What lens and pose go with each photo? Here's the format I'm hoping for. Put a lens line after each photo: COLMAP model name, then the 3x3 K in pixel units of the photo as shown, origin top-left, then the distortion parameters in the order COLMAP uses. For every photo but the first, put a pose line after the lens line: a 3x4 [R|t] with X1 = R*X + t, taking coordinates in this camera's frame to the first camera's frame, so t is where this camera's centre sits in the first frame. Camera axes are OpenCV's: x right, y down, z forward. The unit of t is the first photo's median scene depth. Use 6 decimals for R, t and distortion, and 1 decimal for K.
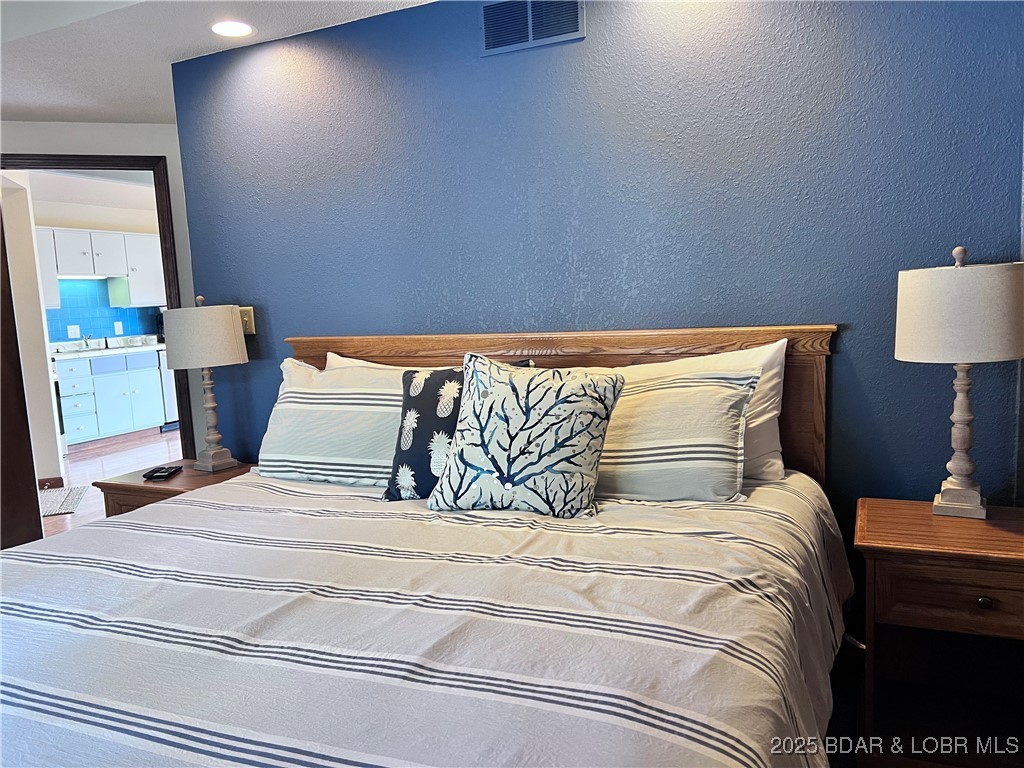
lens RADIAL K [[771.4, 0, 523.8], [0, 771.4, 388.4], [0, 0, 1]] dist [0.048192, -0.054479]
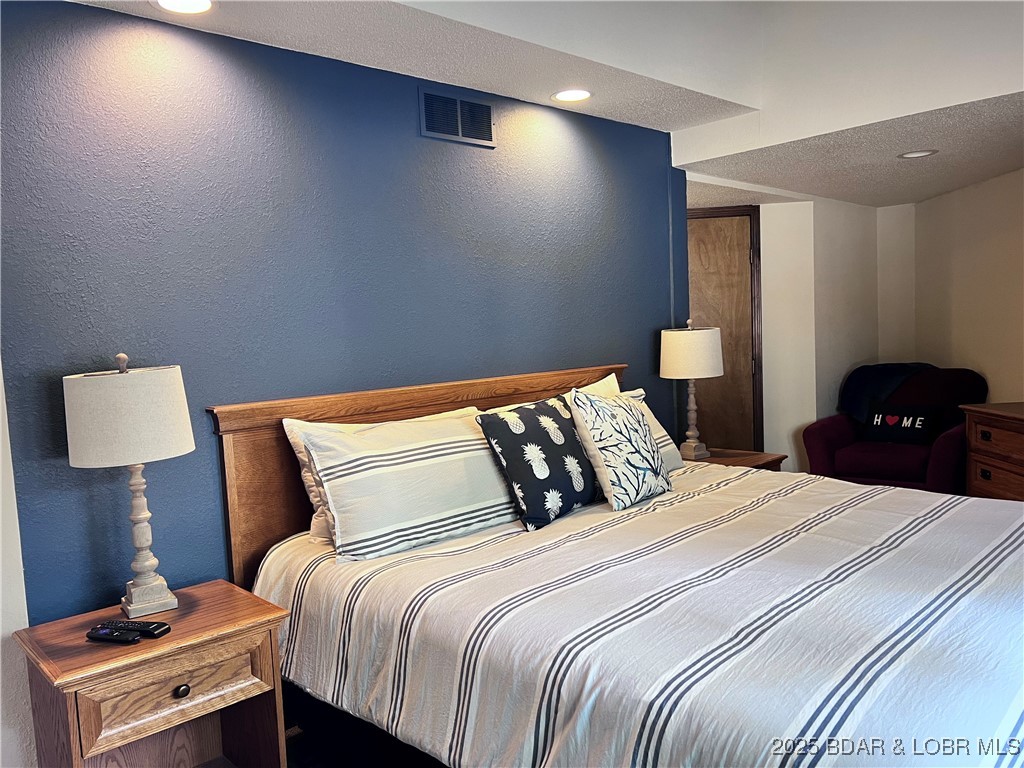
lens RADIAL K [[771.4, 0, 489.8], [0, 771.4, 395.1], [0, 0, 1]] dist [0.048192, -0.054479]
pose [[0.392855, -0.052114, 0.918122, -1.265276], [0.142936, 0.989719, -0.004983, -0.048724], [-0.908424, 0.133190, 0.396266, 0.629582]]
